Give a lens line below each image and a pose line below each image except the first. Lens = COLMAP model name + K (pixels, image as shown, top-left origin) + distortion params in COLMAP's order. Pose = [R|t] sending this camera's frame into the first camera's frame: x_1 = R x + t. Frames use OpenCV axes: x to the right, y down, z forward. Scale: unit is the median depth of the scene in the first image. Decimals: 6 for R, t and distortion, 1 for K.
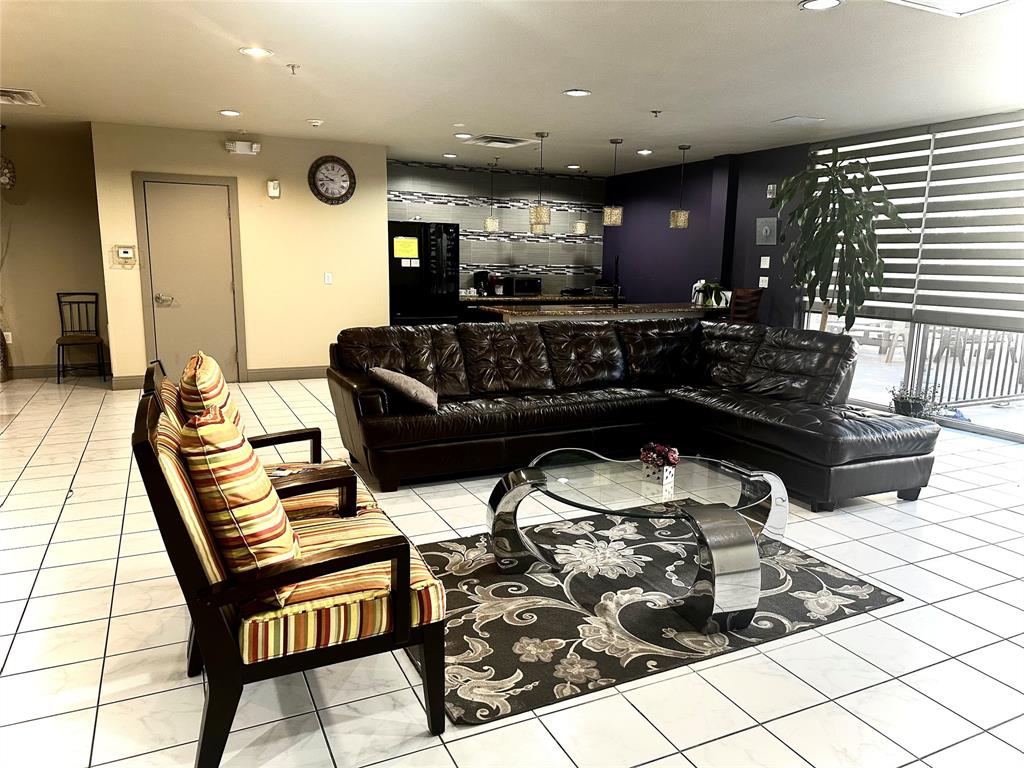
lens RADIAL K [[716.9, 0, 512.0], [0, 716.9, 384.0], [0, 0, 1]] dist [0.158914, -0.315767]
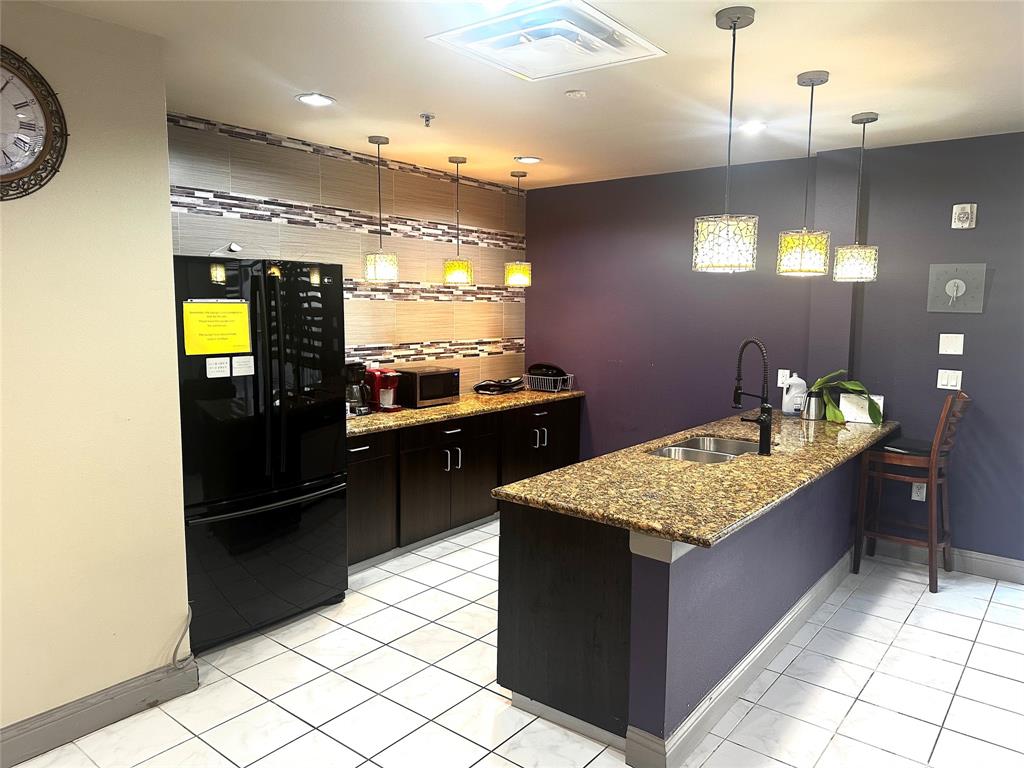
lens RADIAL K [[711.5, 0, 511.9], [0, 711.5, 377.8], [0, 0, 1]] dist [0.075460, -0.088506]
pose [[0.899449, -0.055859, 0.433441, -0.183683], [0.081926, 0.995767, -0.041679, -0.144422], [-0.429278, 0.072999, 0.900217, 0.648707]]
